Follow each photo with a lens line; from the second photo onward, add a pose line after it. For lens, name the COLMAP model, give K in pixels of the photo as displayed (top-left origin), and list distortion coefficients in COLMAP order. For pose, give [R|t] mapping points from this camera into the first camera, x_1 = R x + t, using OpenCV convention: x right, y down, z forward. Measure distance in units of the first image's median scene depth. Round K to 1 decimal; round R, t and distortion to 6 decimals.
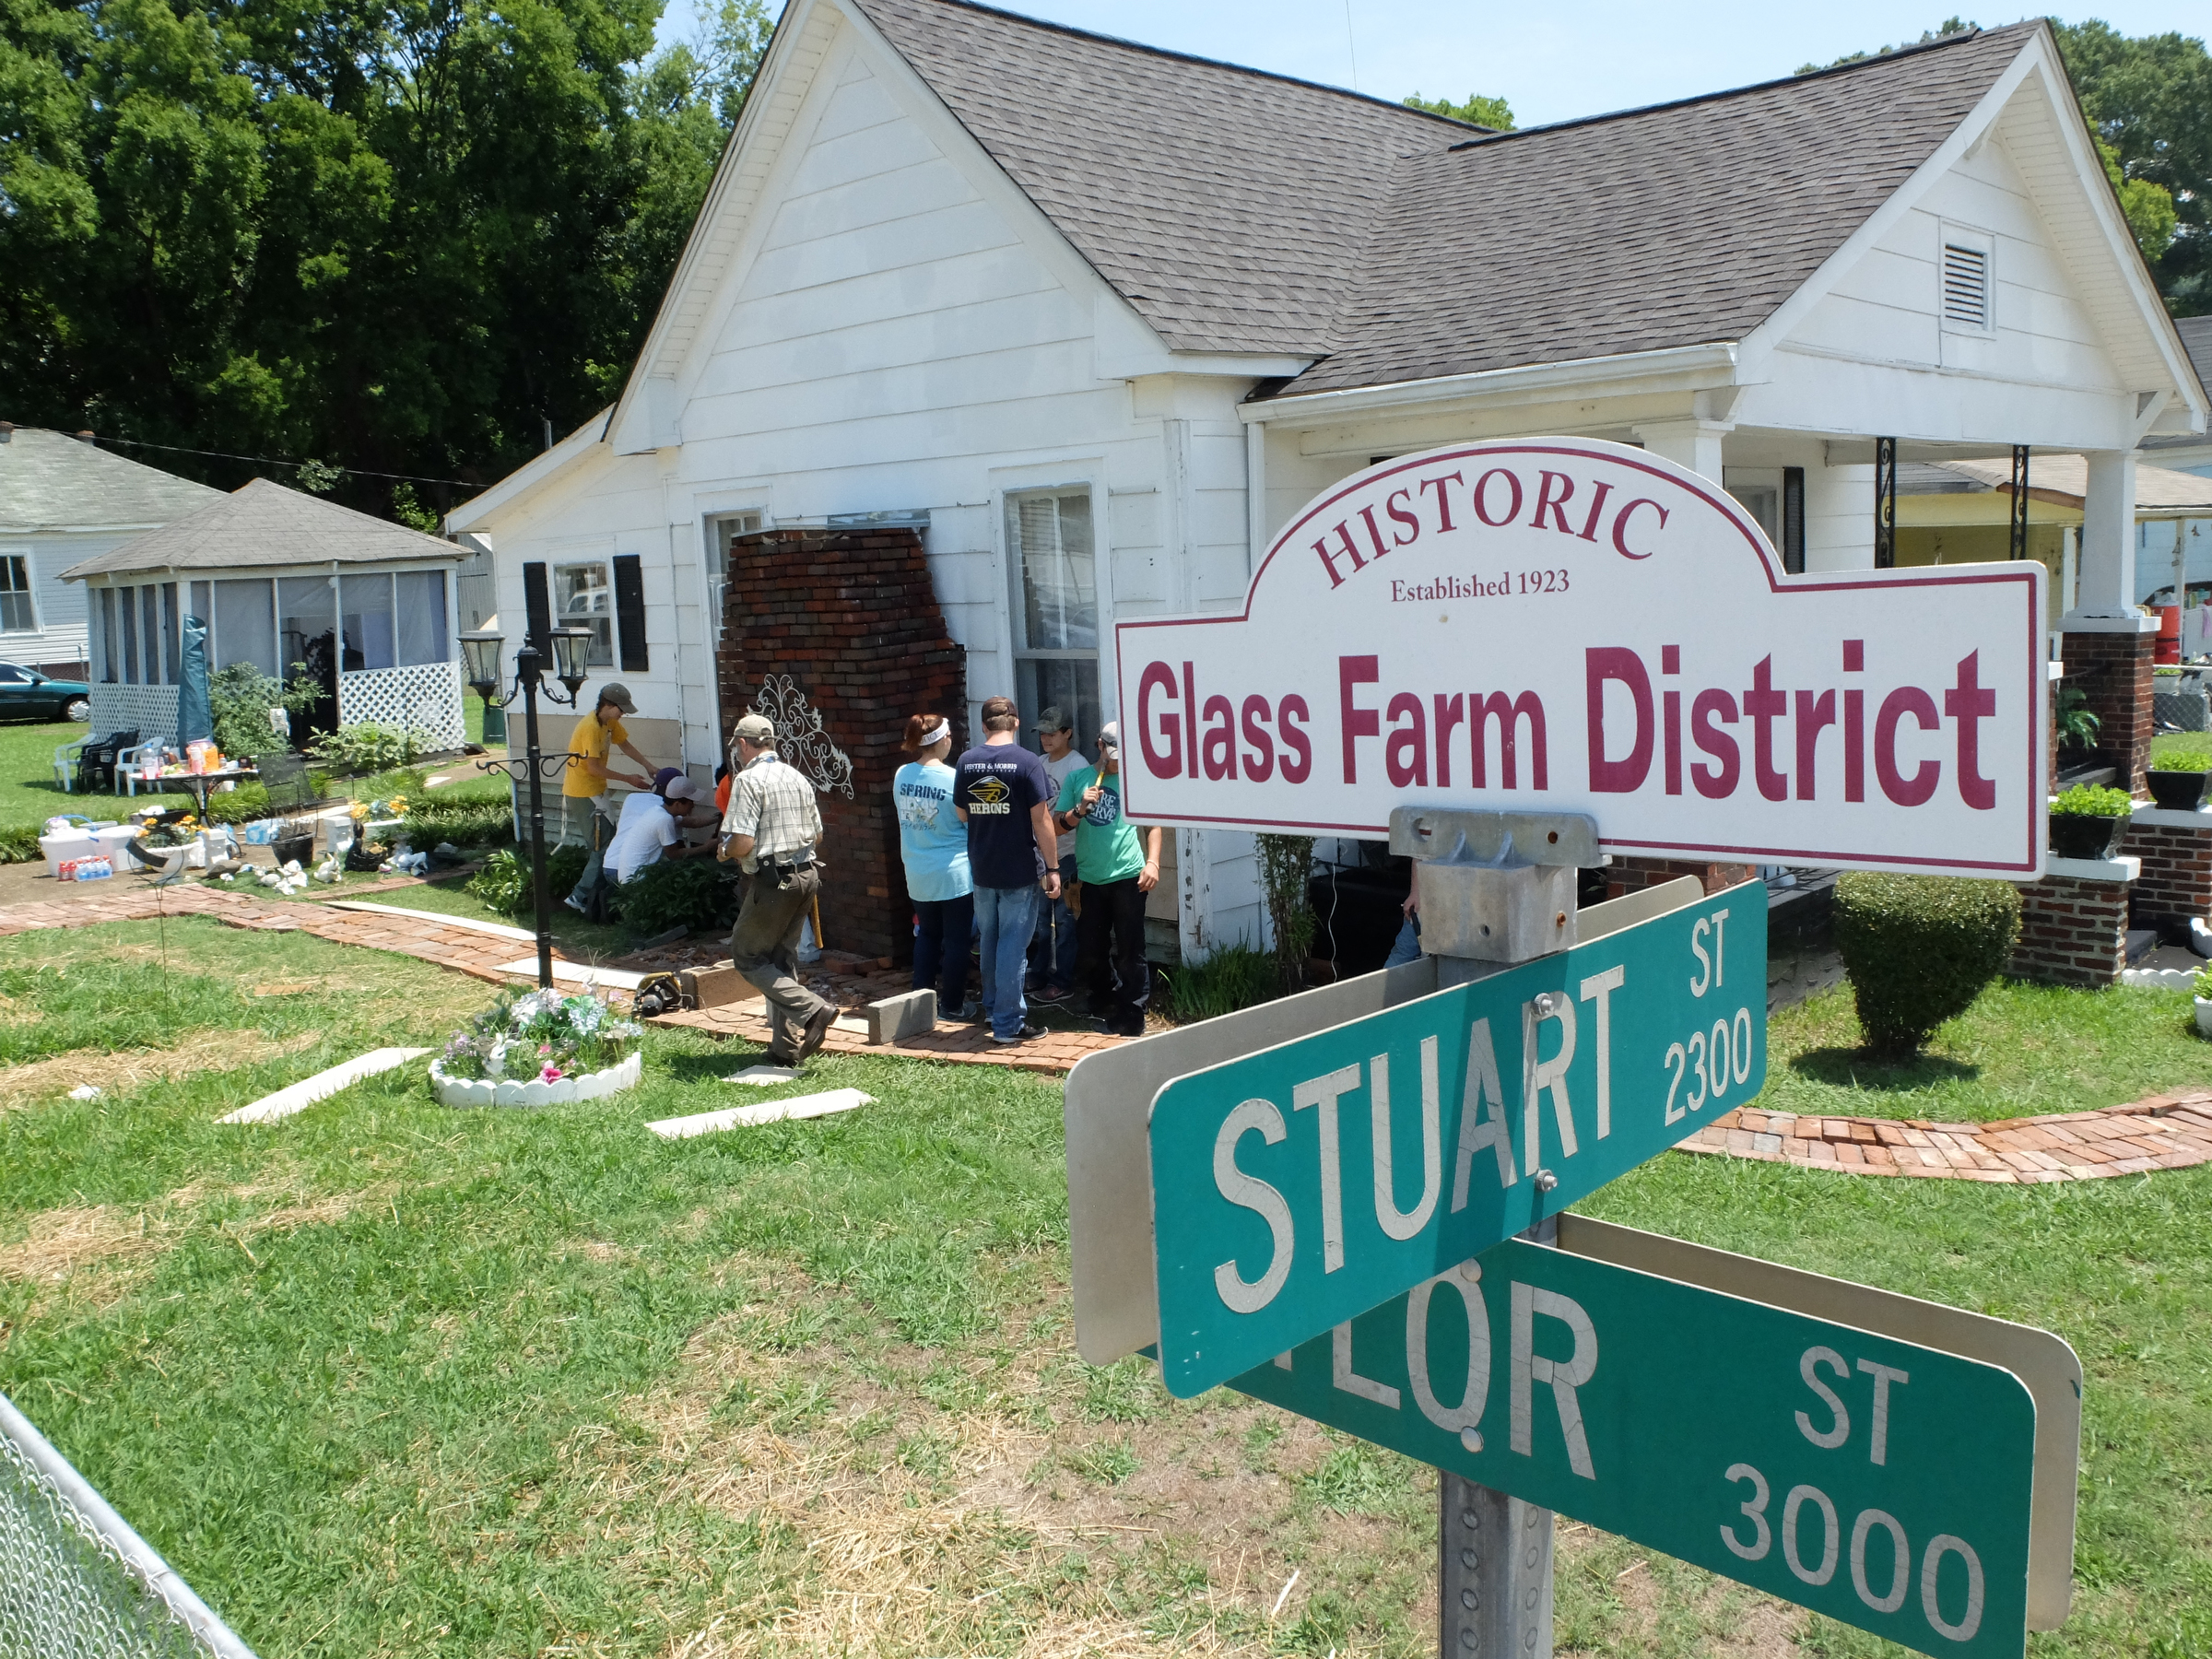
lens RADIAL K [[1841.4, 0, 1108.9], [0, 1841.4, 828.2], [0, 0, 1]] dist [-0.010408, -0.003756]
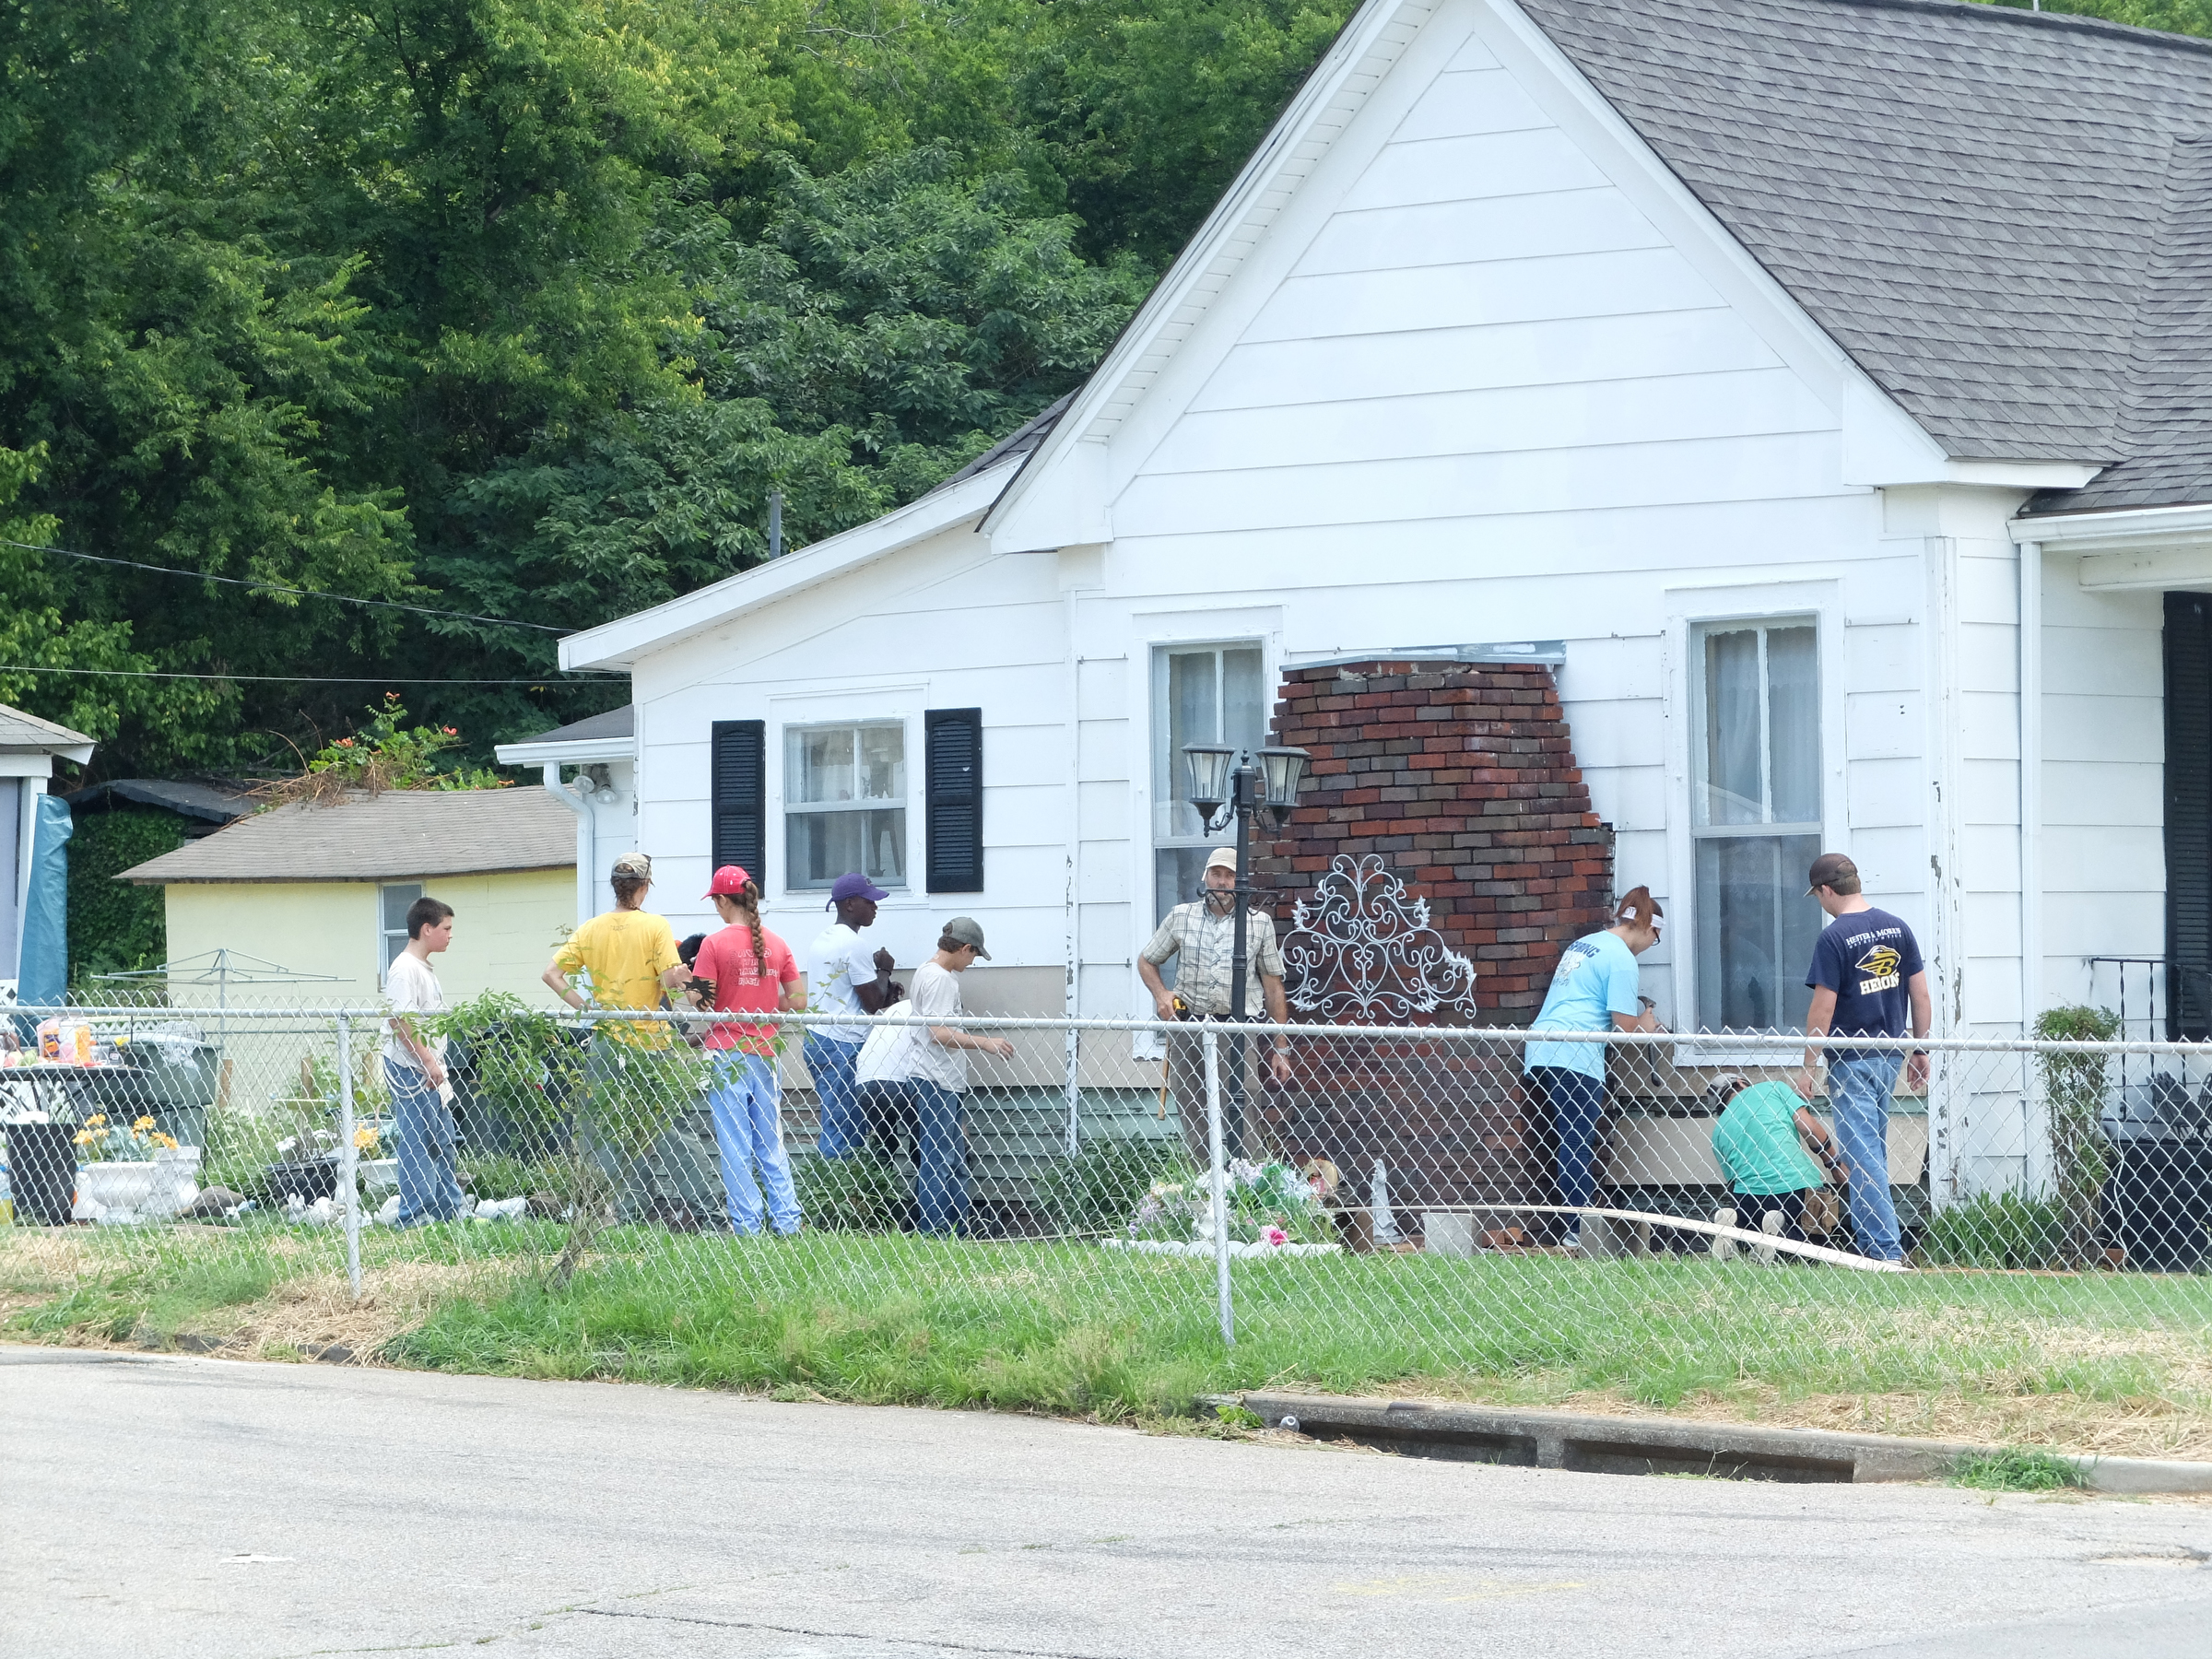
lens RADIAL K [[8051.9, 0, 1105.8], [0, 8051.9, 831.1], [0, 0, 1]] dist [0.263563, 0.000000]
pose [[0.997633, 0.034149, 0.059683, -0.482047], [-0.023370, 0.984687, -0.172759, 0.474307], [-0.064669, 0.170956, 0.983154, -2.199049]]
